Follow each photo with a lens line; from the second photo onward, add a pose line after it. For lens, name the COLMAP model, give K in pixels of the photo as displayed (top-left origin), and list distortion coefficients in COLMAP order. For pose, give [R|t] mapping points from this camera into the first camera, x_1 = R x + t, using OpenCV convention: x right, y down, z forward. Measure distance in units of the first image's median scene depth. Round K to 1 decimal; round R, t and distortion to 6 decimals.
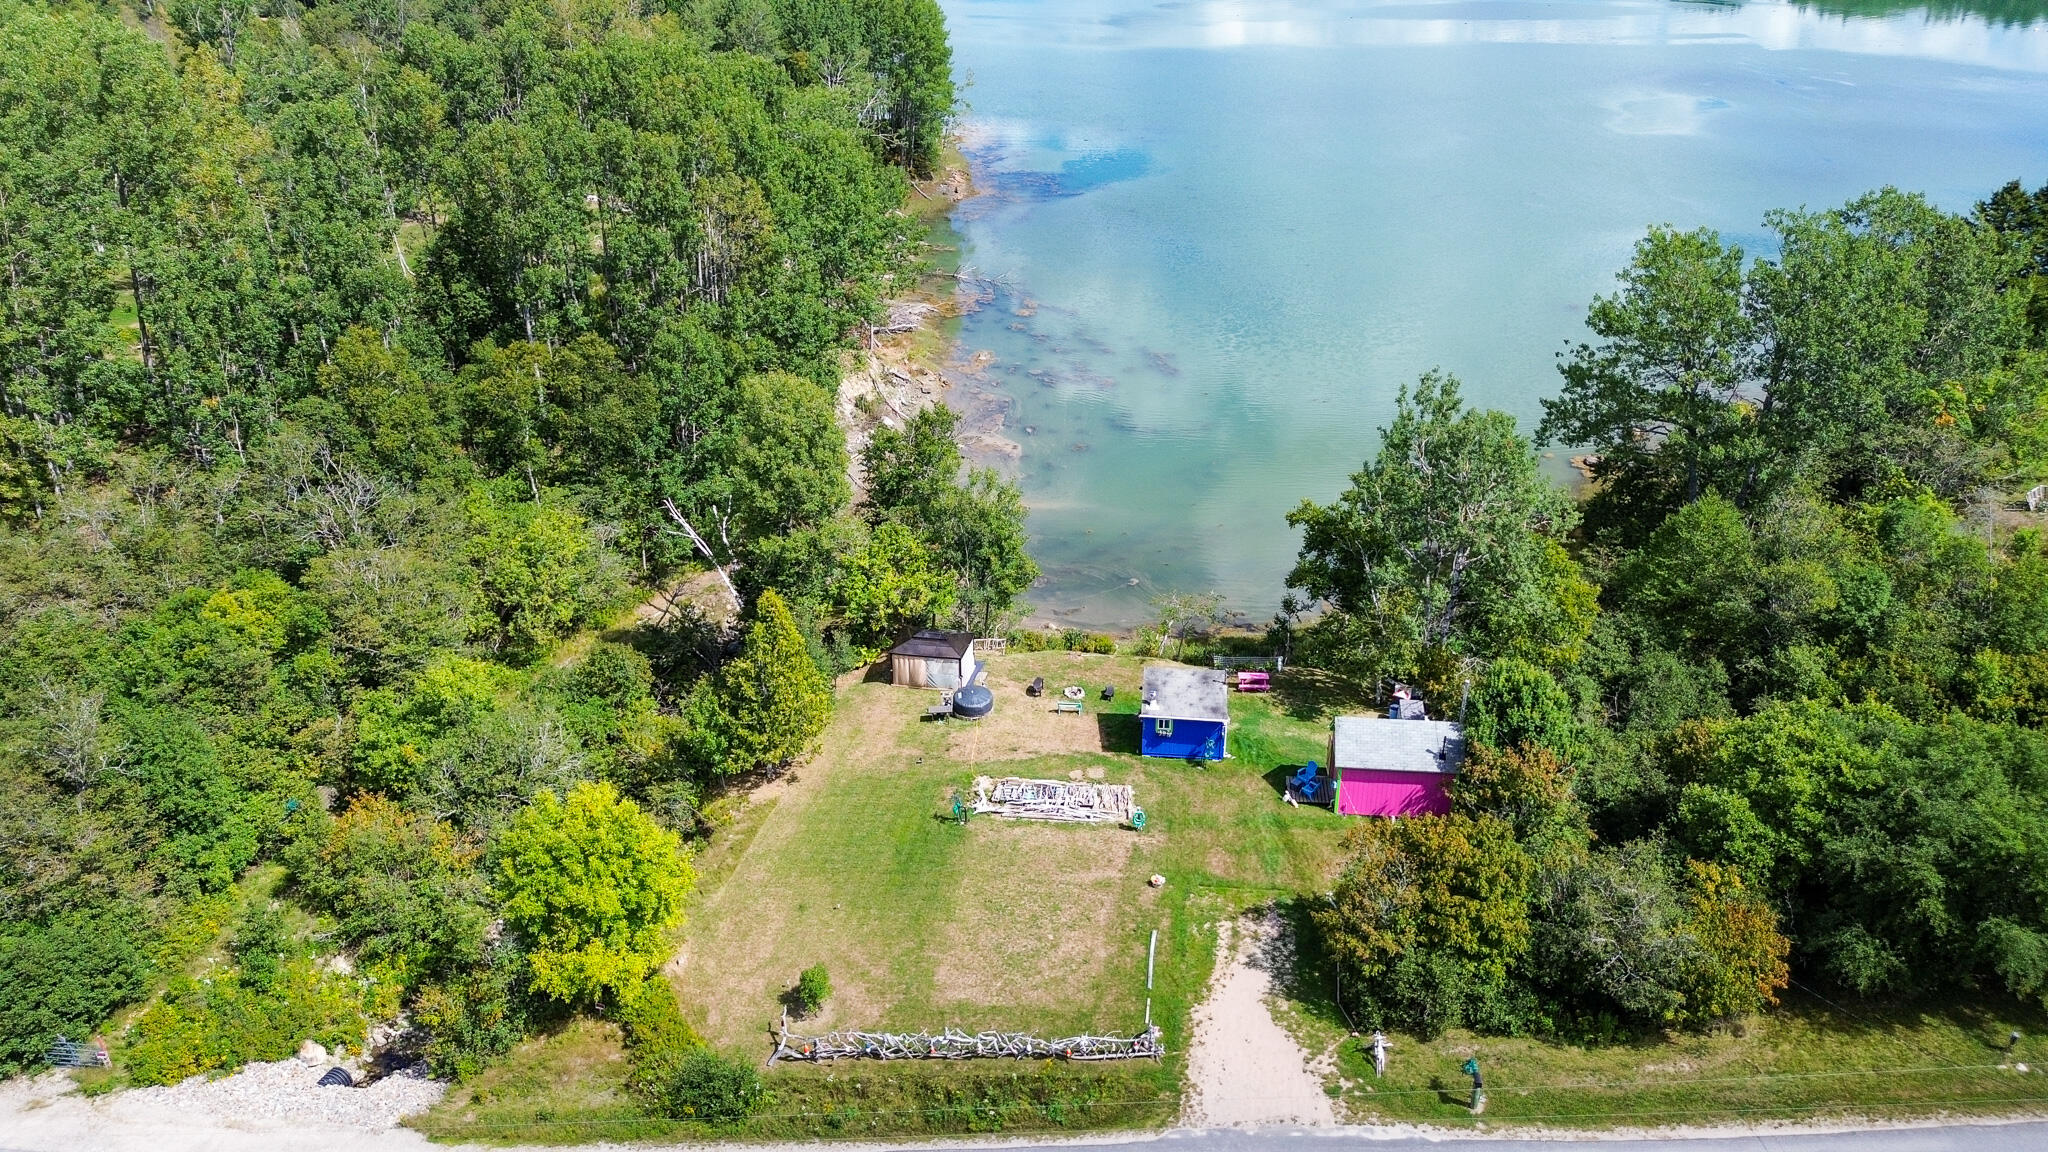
lens RADIAL K [[1454.7, 0, 1031.7], [0, 1454.7, 575.7], [0, 0, 1]] dist [0.058905, -0.057621]
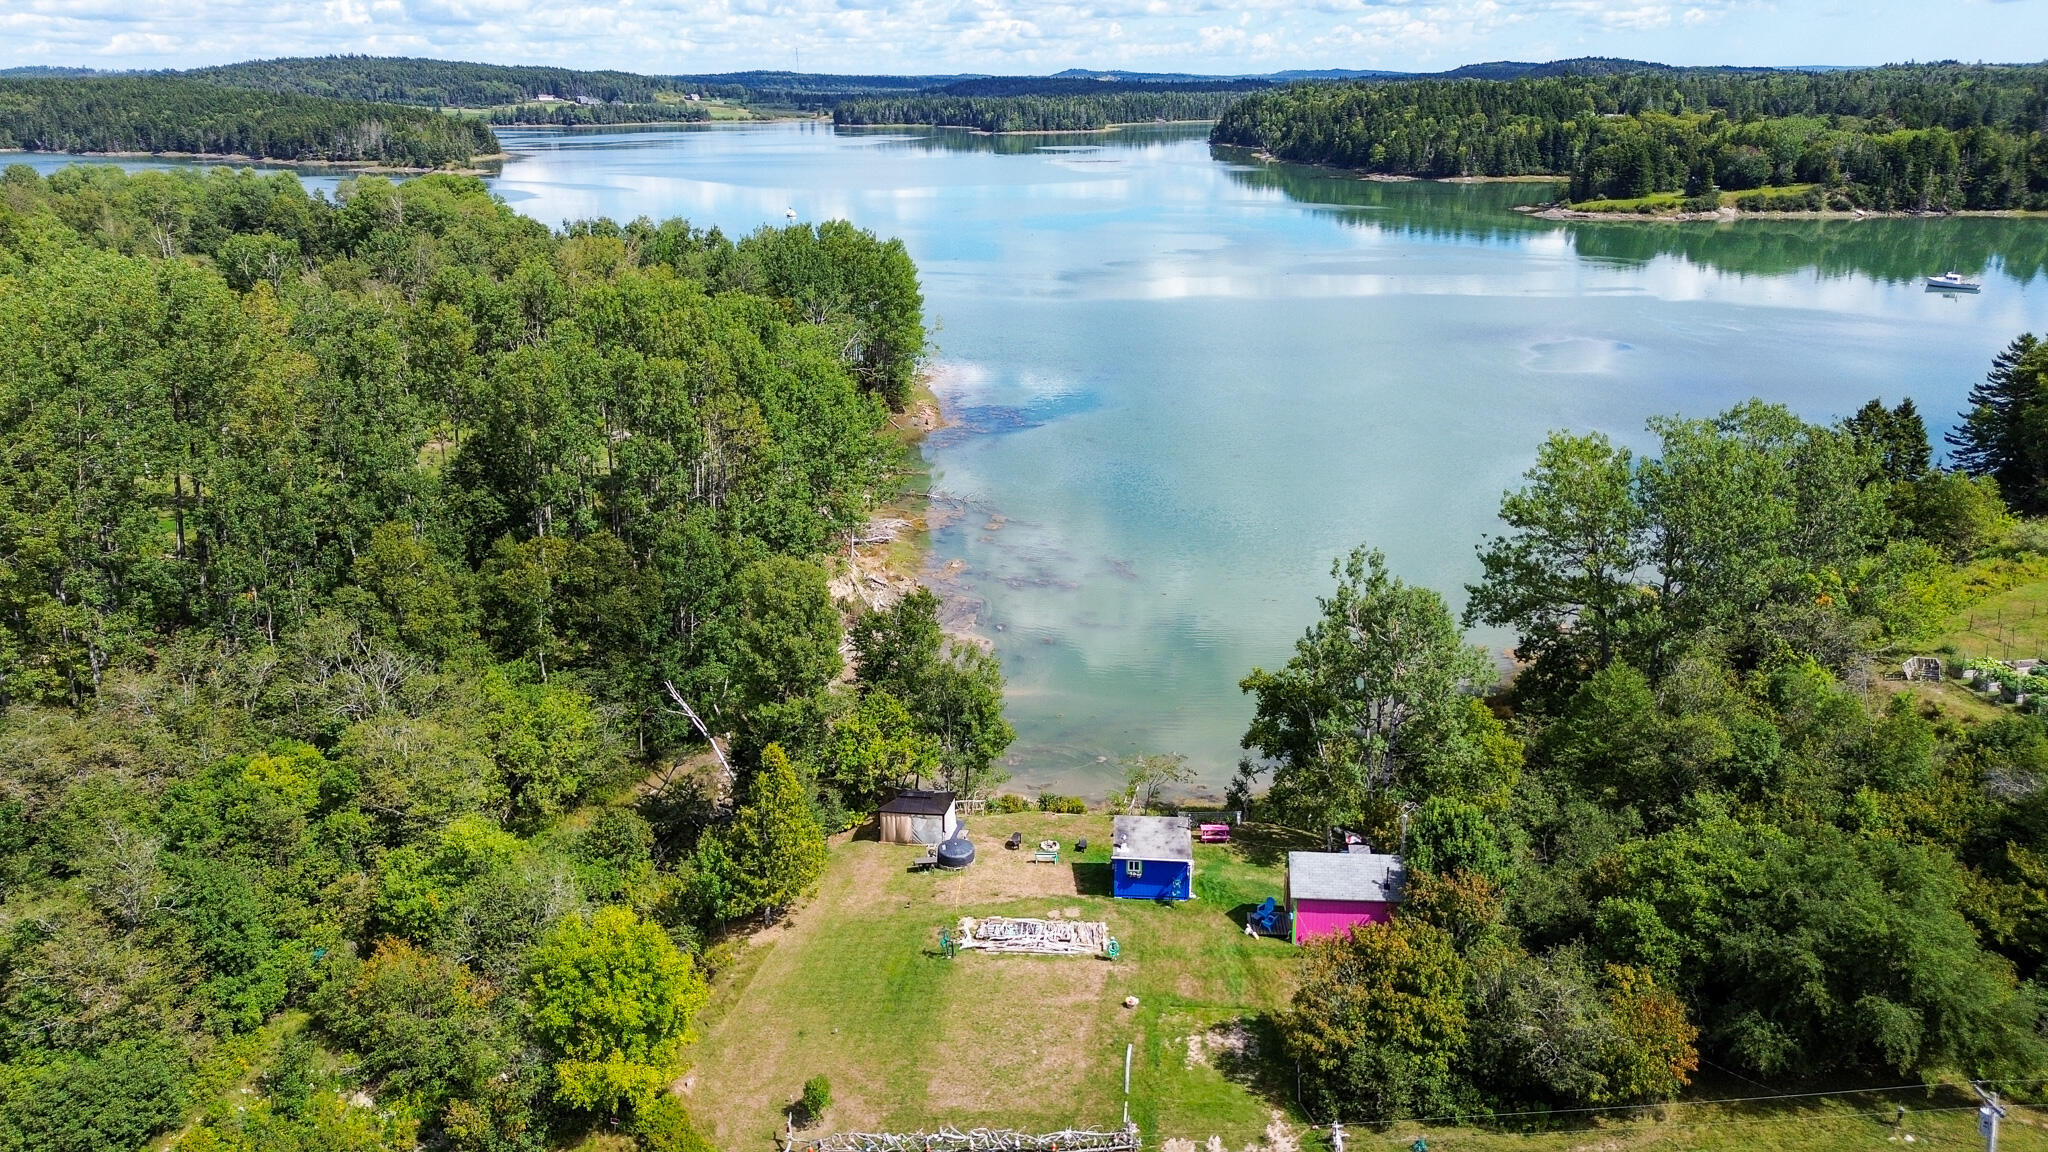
lens RADIAL K [[1454.7, 0, 1035.1], [0, 1454.7, 569.7], [0, 0, 1]] dist [0.058905, -0.057621]
pose [[0.999532, -0.006446, 0.029911, -0.014078], [0.011325, 0.986068, -0.165955, 0.063599], [-0.028425, 0.166216, 0.985680, -0.108984]]
